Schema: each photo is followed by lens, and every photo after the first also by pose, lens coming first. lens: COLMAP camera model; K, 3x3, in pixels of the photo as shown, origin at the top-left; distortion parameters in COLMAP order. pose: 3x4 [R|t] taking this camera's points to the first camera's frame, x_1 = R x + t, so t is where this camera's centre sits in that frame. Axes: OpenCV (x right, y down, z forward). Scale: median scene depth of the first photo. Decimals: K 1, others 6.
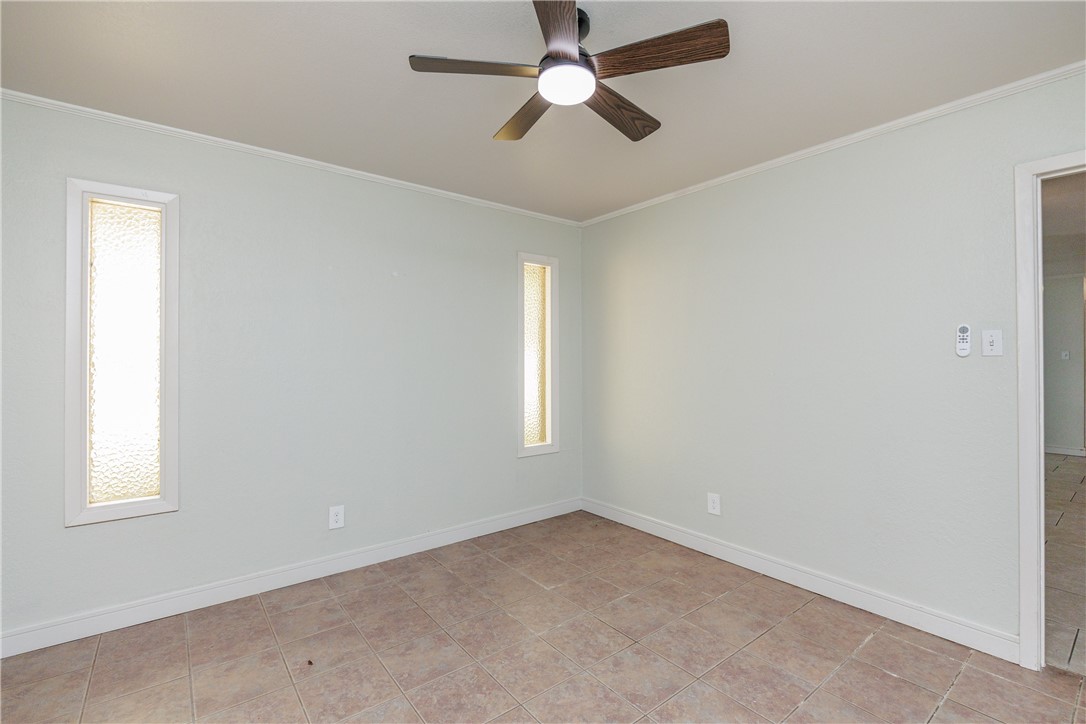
lens RADIAL K [[485.5, 0, 543.0], [0, 485.5, 362.0], [0, 0, 1]] dist [-0.006996, -0.000962]
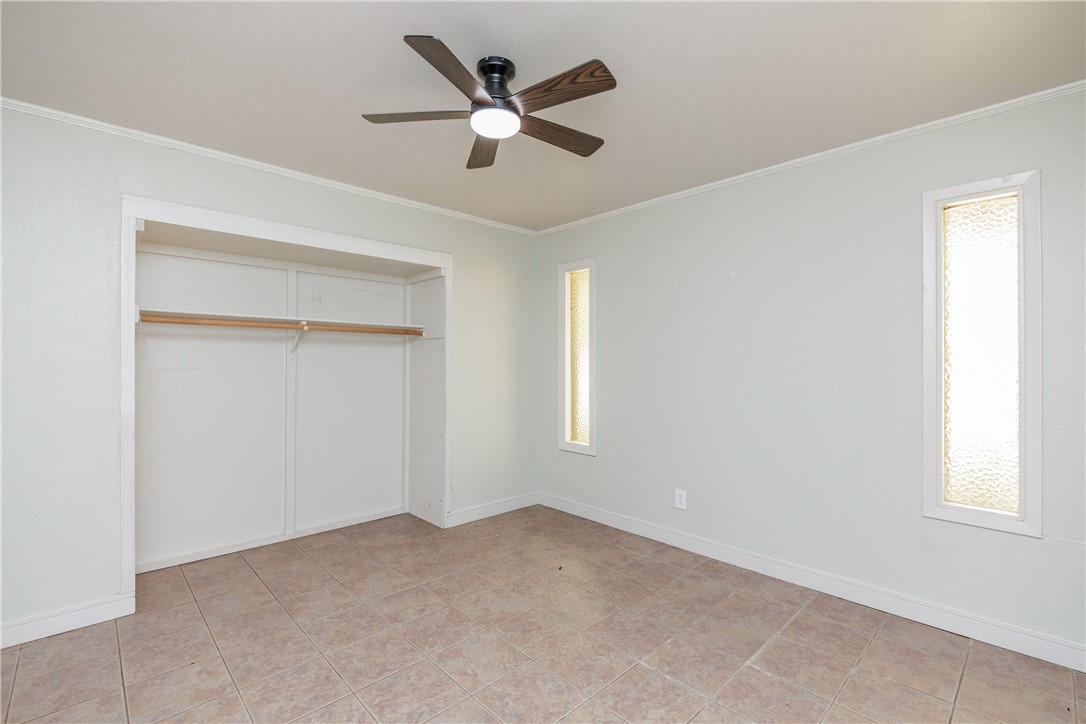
lens RADIAL K [[501.6, 0, 540.4], [0, 501.6, 357.9], [0, 0, 1]] dist [0.000964, -0.000319]
pose [[0.079135, -0.005431, -0.996849, 0.691896], [-0.006092, 0.999964, -0.005932, 0.001313], [0.996845, 0.006542, 0.079099, 0.557730]]
